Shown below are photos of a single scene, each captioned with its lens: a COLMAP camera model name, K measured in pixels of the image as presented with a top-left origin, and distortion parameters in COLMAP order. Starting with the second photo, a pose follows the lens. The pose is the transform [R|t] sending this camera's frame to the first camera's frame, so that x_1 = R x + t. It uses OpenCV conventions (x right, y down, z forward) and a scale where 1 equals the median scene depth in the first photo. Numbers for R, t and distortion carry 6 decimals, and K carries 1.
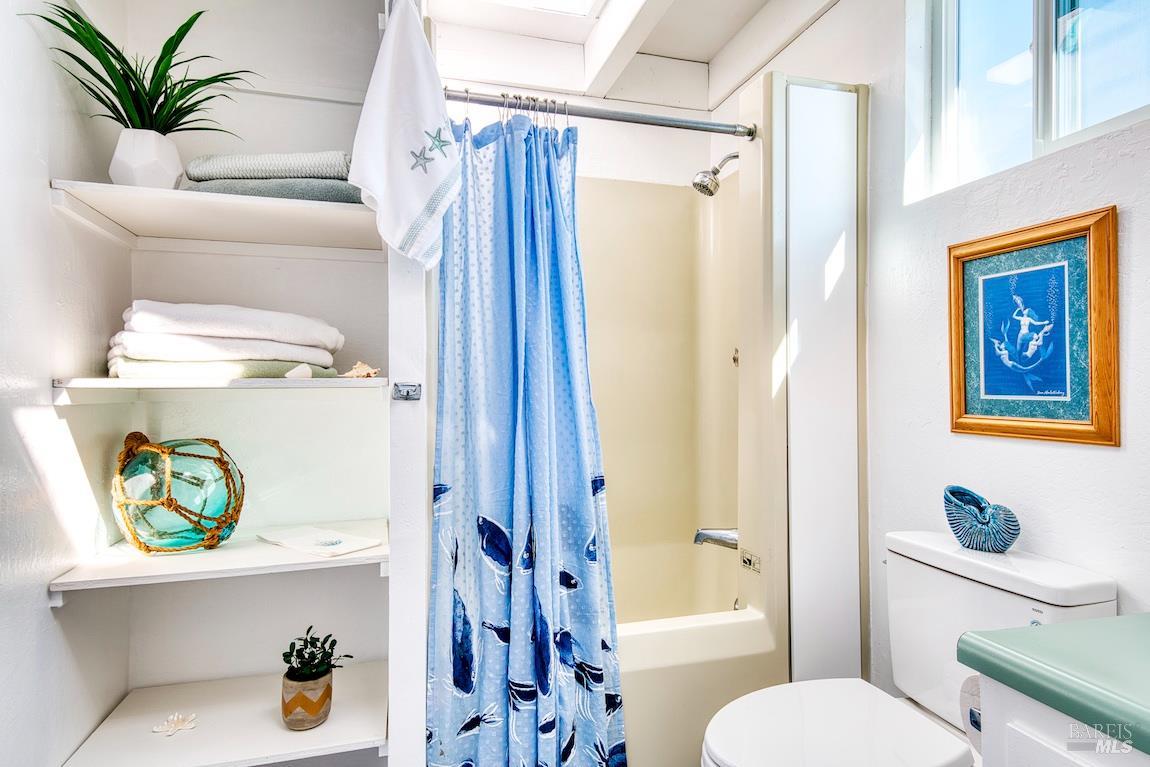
lens RADIAL K [[644.9, 0, 601.4], [0, 644.9, 378.0], [0, 0, 1]] dist [0.022253, -0.000797]
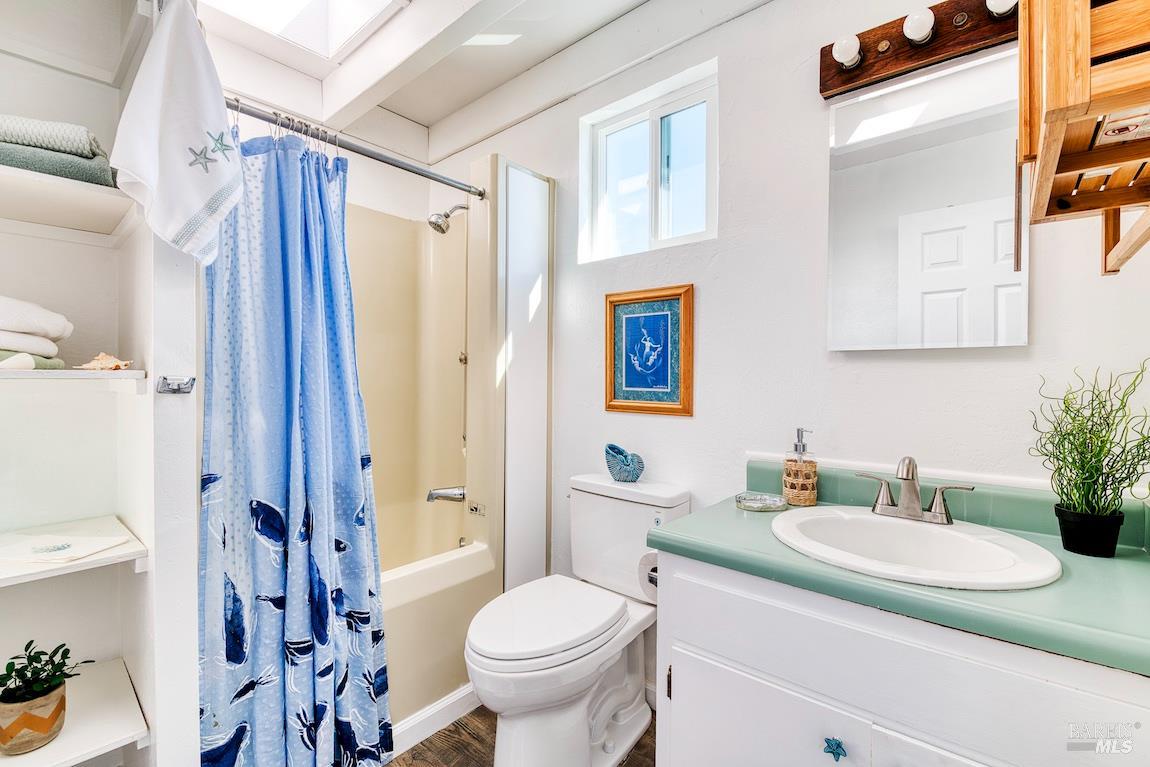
lens RADIAL K [[483.5, 0, 599.4], [0, 483.5, 379.2], [0, 0, 1]] dist [-0.012163, -0.001330]
pose [[0.834079, 0.009736, 0.551558, -0.145755], [-0.018986, 0.999759, 0.011063, -0.007772], [-0.551318, -0.019699, 0.834063, 0.015704]]
